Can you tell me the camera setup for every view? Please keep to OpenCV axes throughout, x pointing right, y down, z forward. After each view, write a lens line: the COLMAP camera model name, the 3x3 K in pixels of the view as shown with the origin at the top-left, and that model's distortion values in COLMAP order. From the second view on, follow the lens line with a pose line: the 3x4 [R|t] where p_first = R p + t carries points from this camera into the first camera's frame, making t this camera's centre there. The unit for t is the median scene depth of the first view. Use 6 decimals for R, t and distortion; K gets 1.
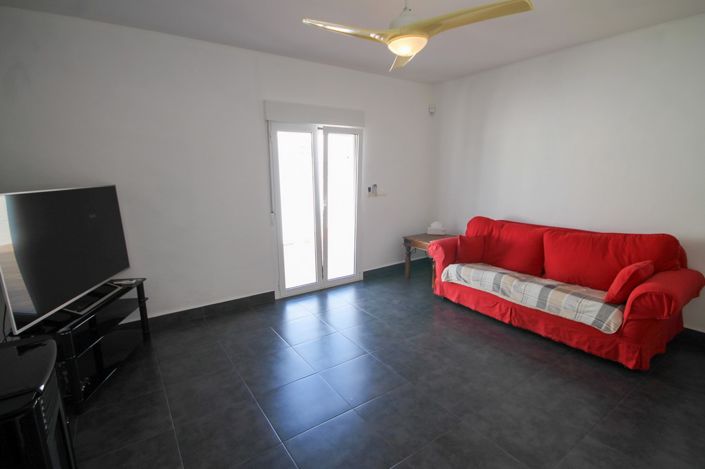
lens RADIAL K [[354.2, 0, 352.5], [0, 354.2, 234.5], [0, 0, 1]] dist [0.001239, -0.000160]
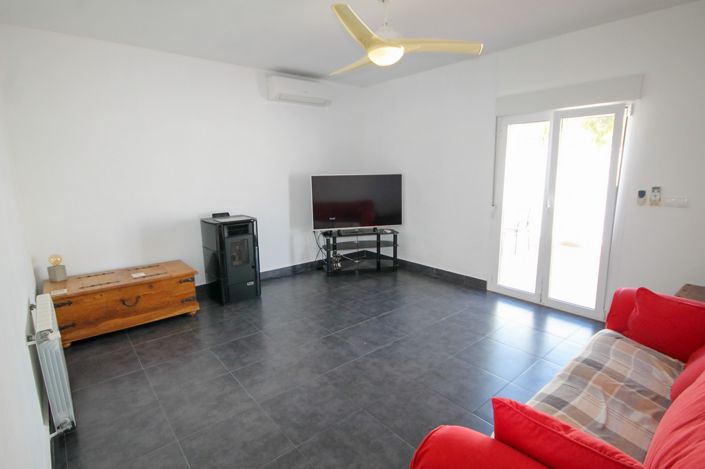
lens RADIAL K [[368.1, 0, 352.5], [0, 368.1, 234.5], [0, 0, 1]] dist [-0.000715, 0.000931]
pose [[0.061482, 0.191488, -0.979567, 0.800667], [-0.167102, 0.969547, 0.179041, -0.102425], [0.984021, 0.152680, 0.091608, 0.504442]]
